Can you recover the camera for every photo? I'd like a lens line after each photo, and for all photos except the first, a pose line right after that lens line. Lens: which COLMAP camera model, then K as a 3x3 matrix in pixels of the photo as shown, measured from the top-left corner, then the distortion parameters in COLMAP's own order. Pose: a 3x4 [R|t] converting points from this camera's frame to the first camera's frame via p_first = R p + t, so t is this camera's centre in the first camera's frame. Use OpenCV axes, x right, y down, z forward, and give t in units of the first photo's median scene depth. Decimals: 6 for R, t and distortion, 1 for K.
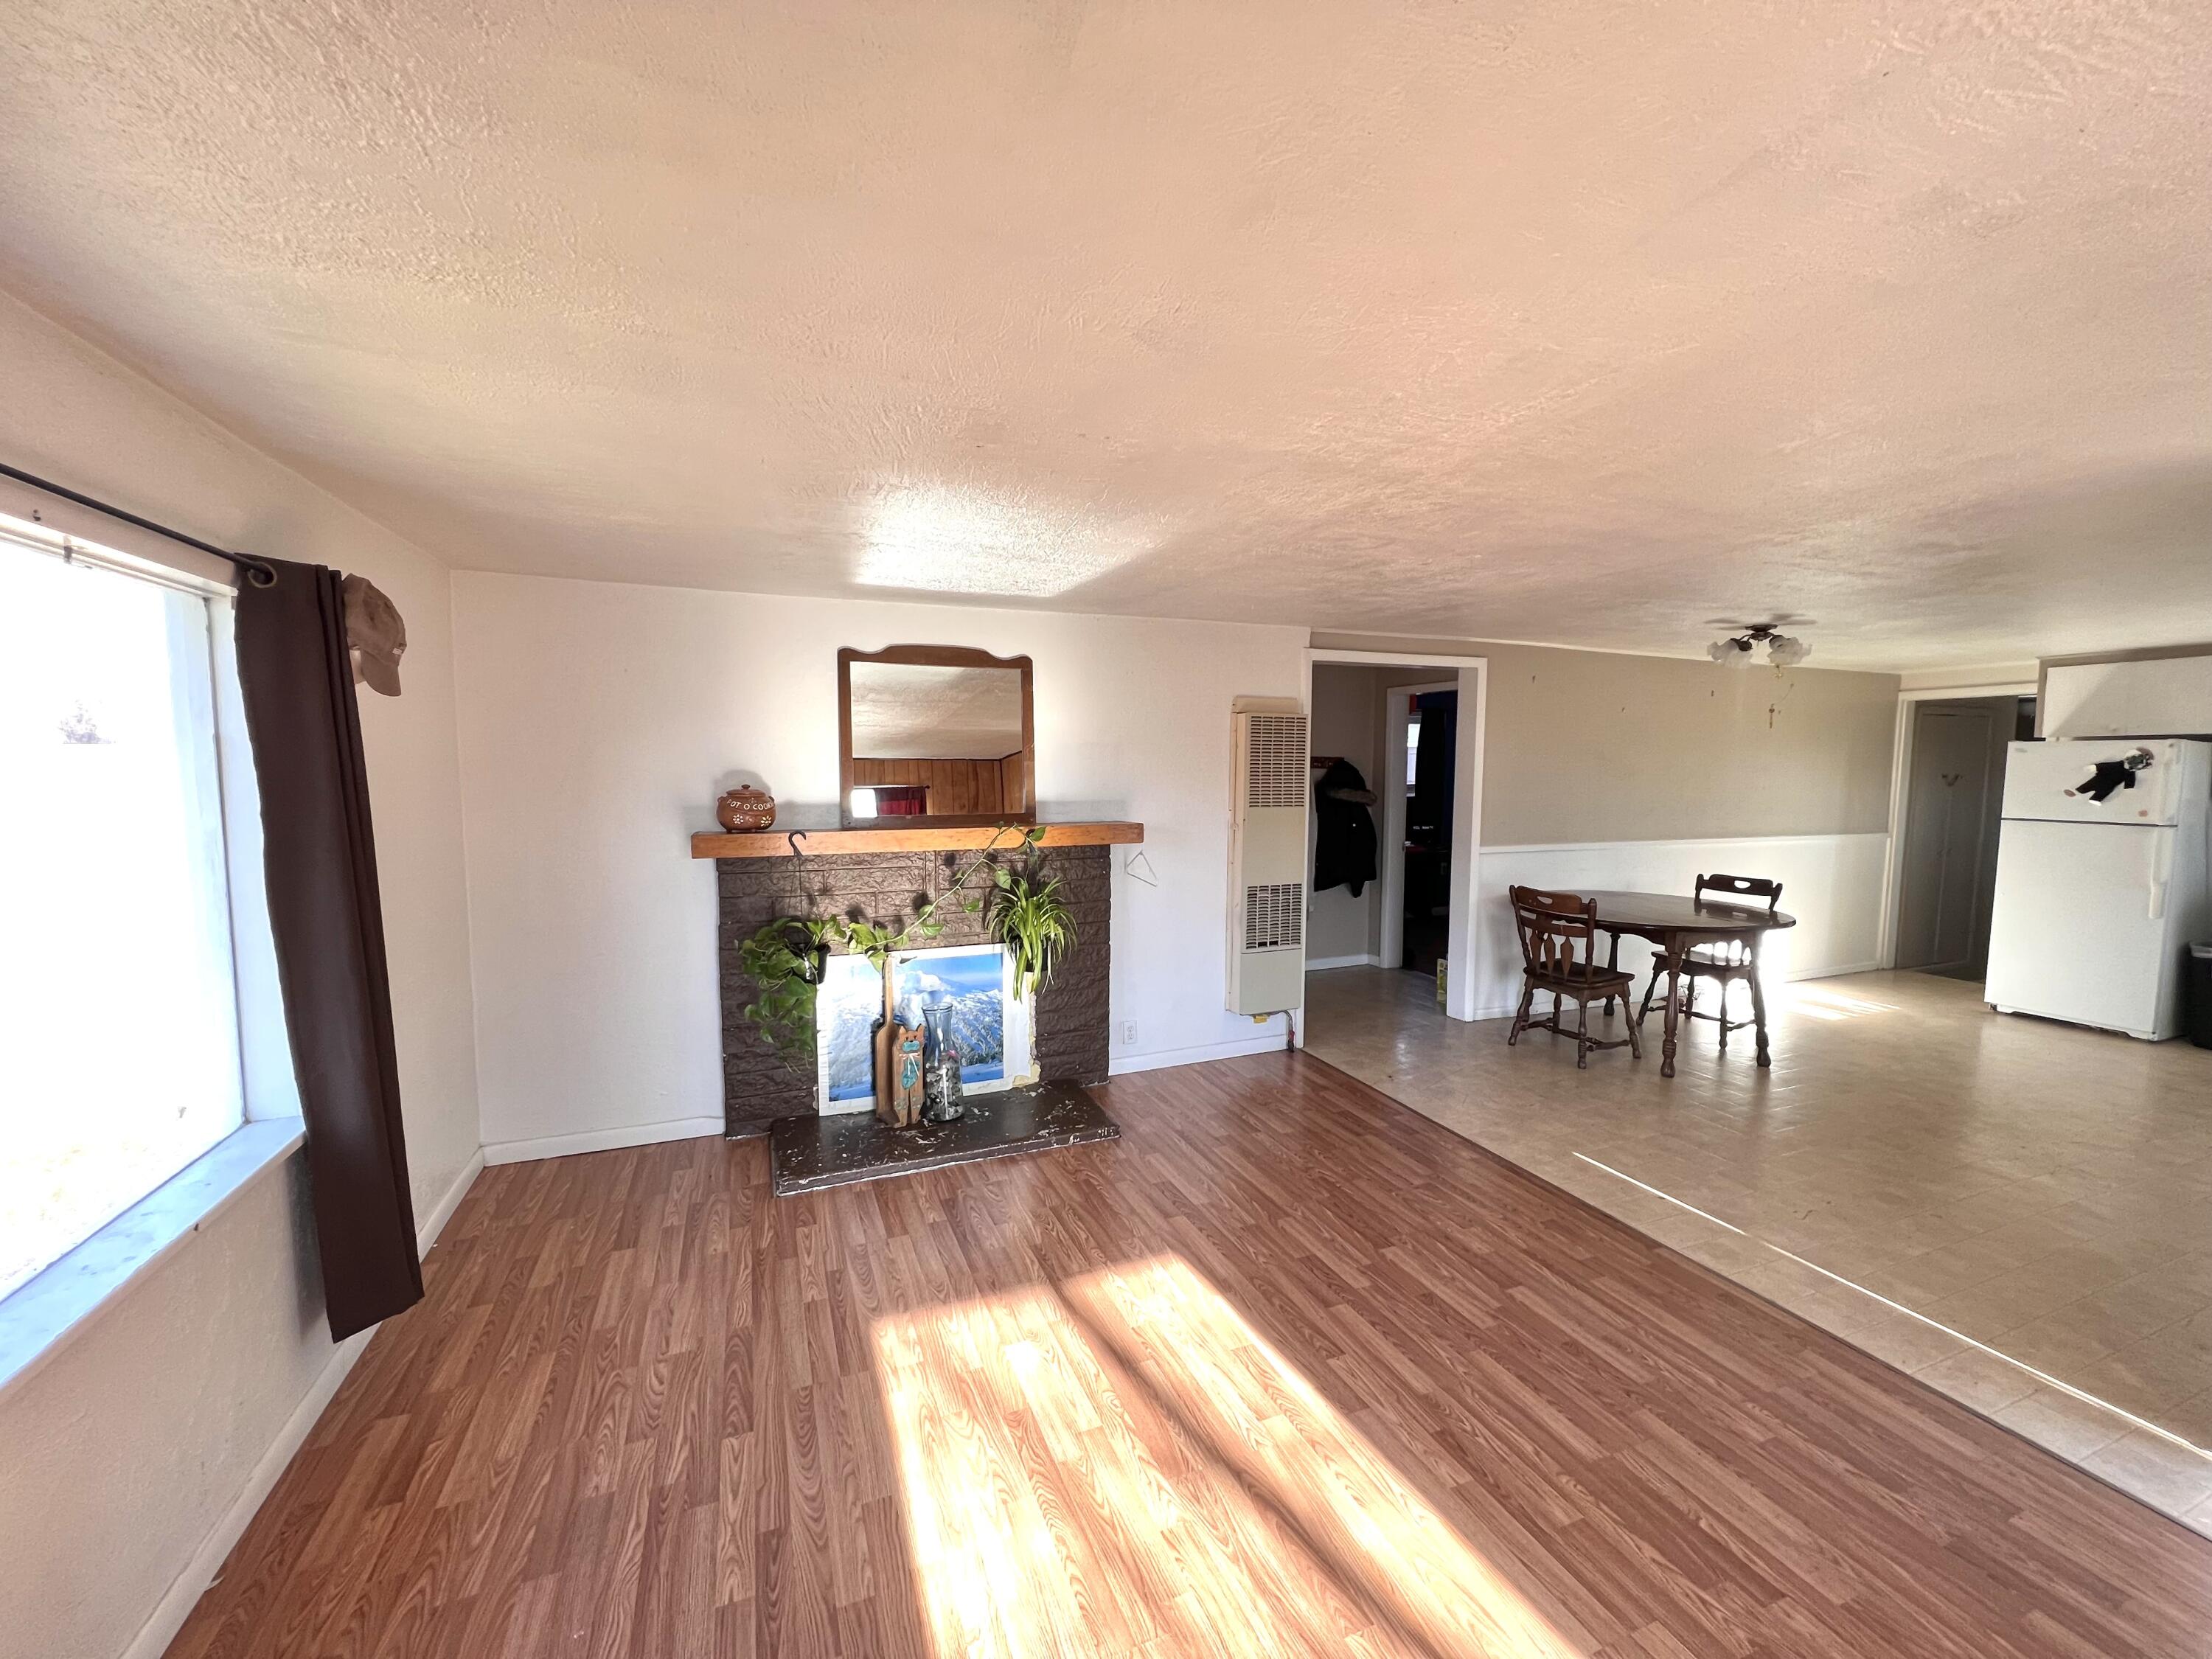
lens RADIAL K [[894.3, 0, 1096.1], [0, 894.3, 829.1], [0, 0, 1]] dist [0.000274, 0.000160]
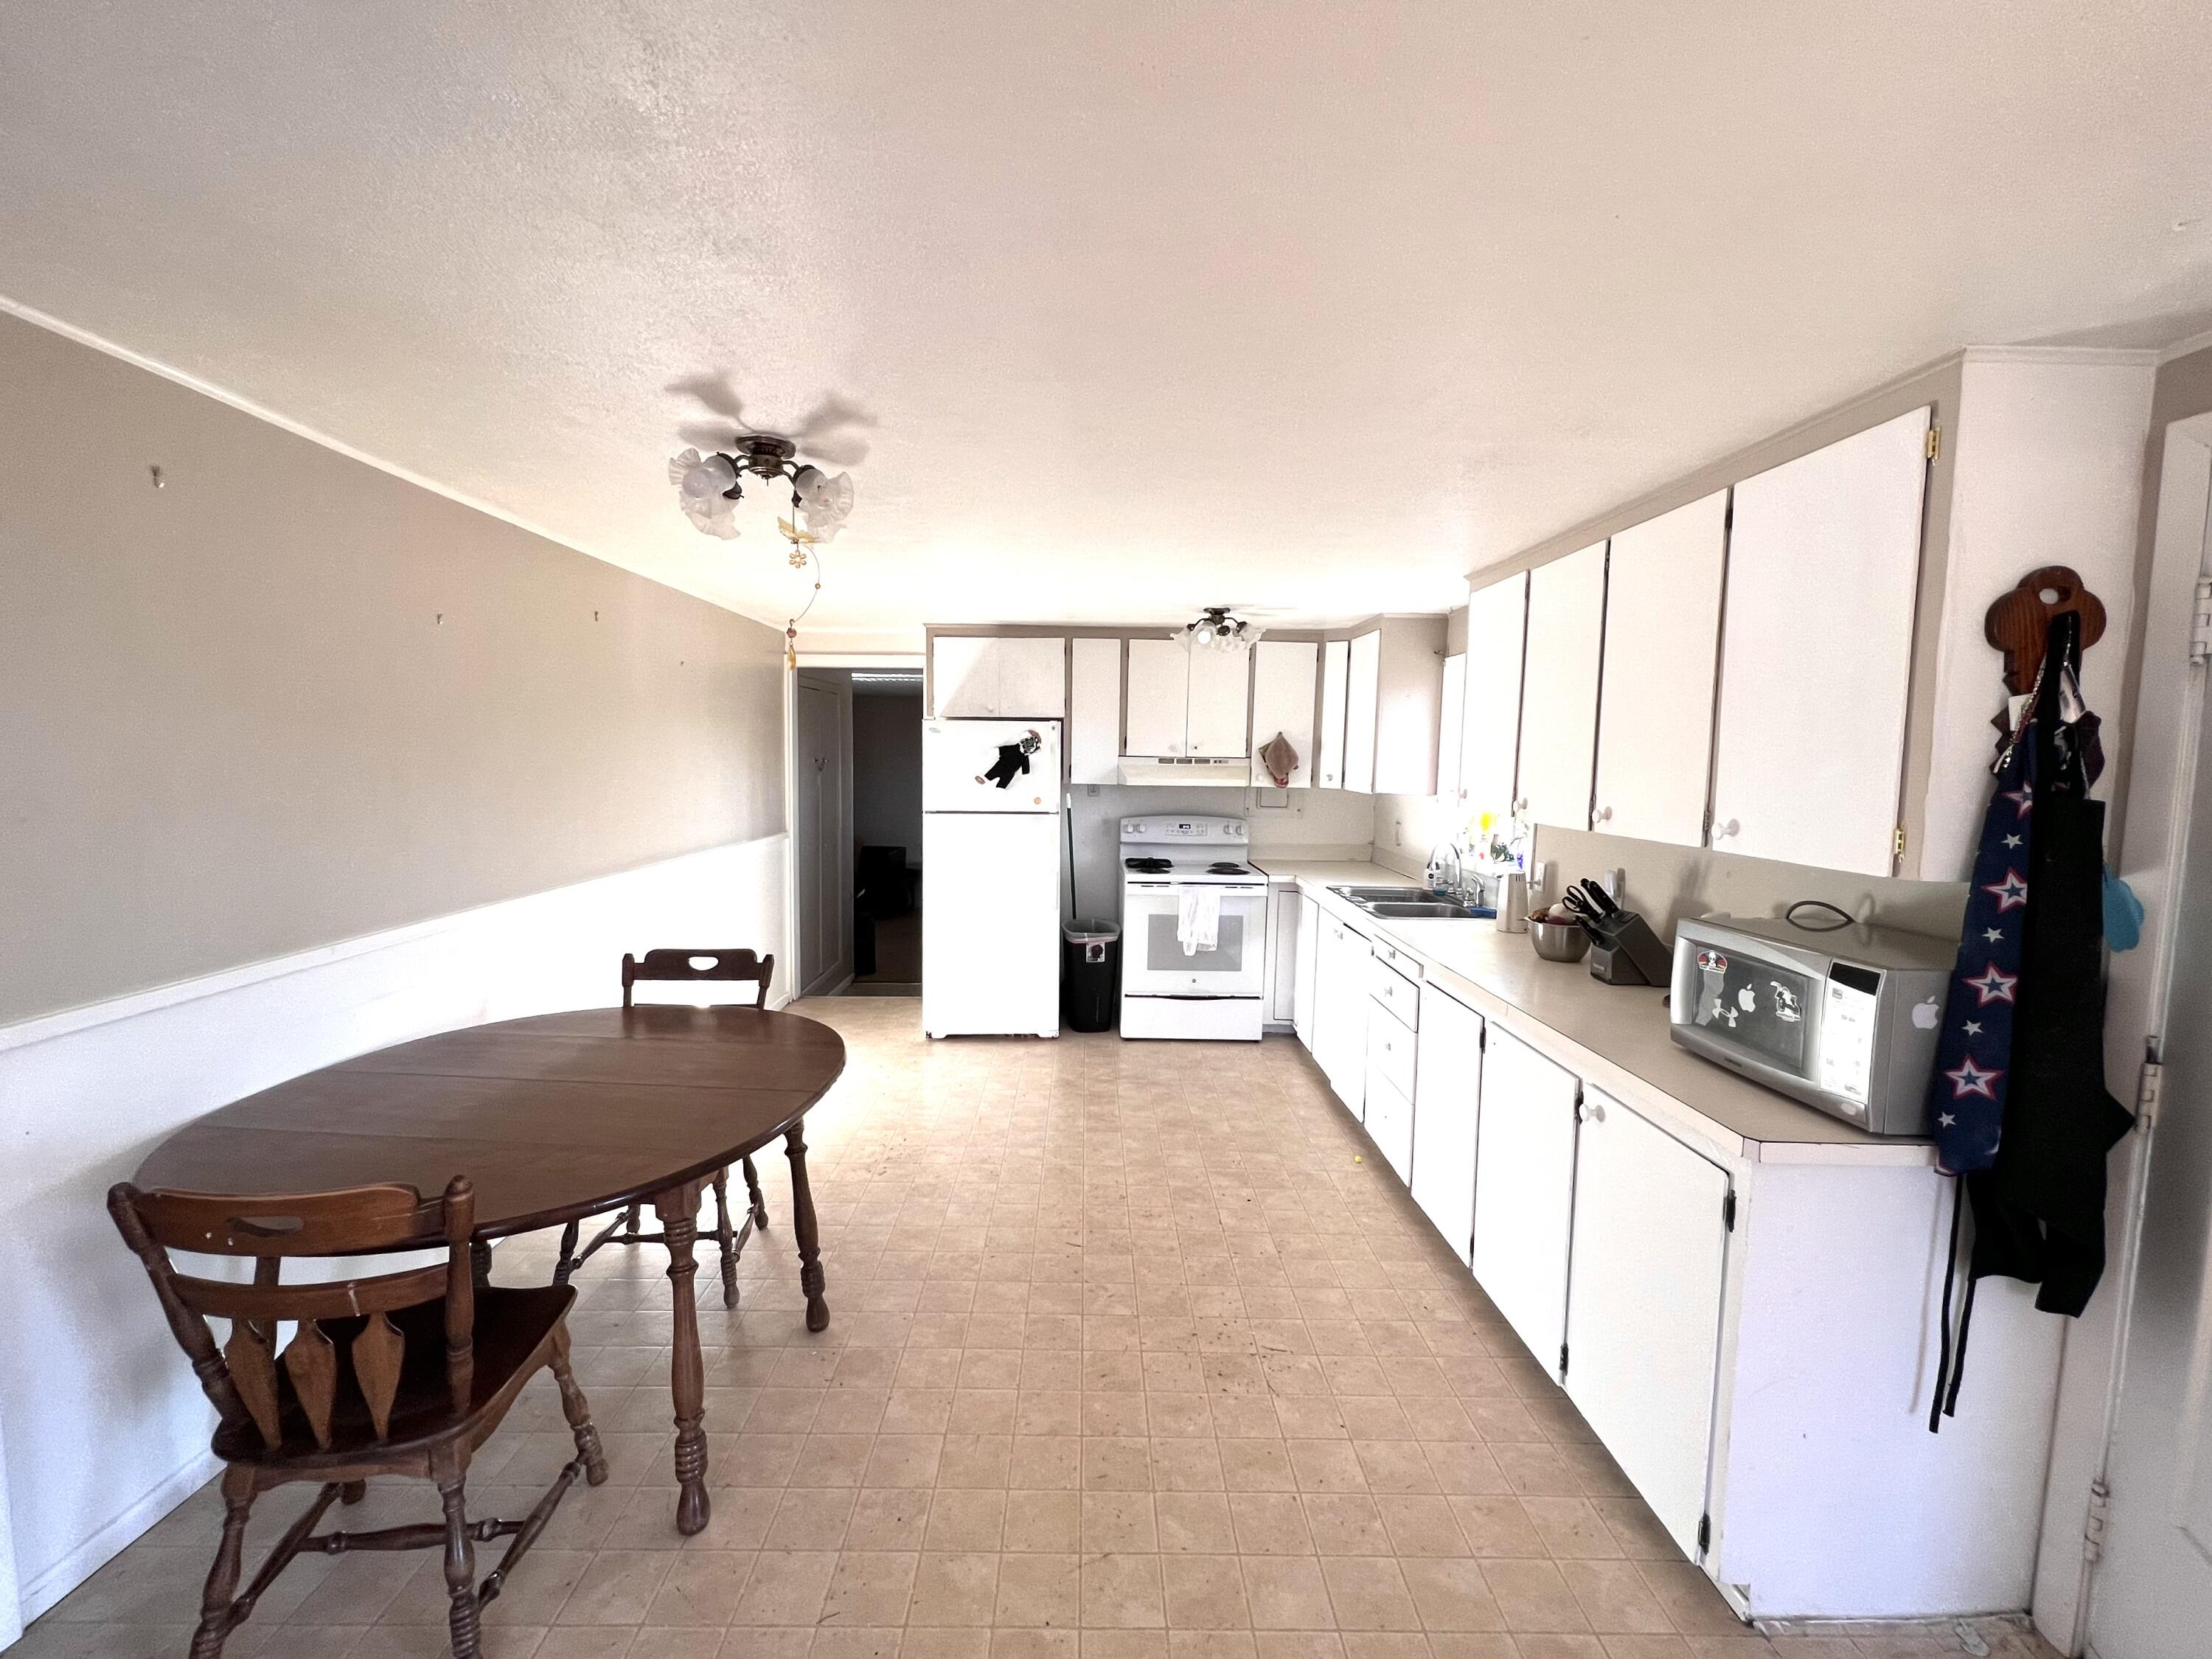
lens RADIAL K [[894.3, 0, 1096.1], [0, 894.3, 829.1], [0, 0, 1]] dist [0.000274, 0.000160]
pose [[0.349162, -0.080270, 0.933618, 0.317910], [0.062001, 0.996120, 0.062456, -0.042196], [-0.935009, 0.036078, 0.352784, 0.612877]]
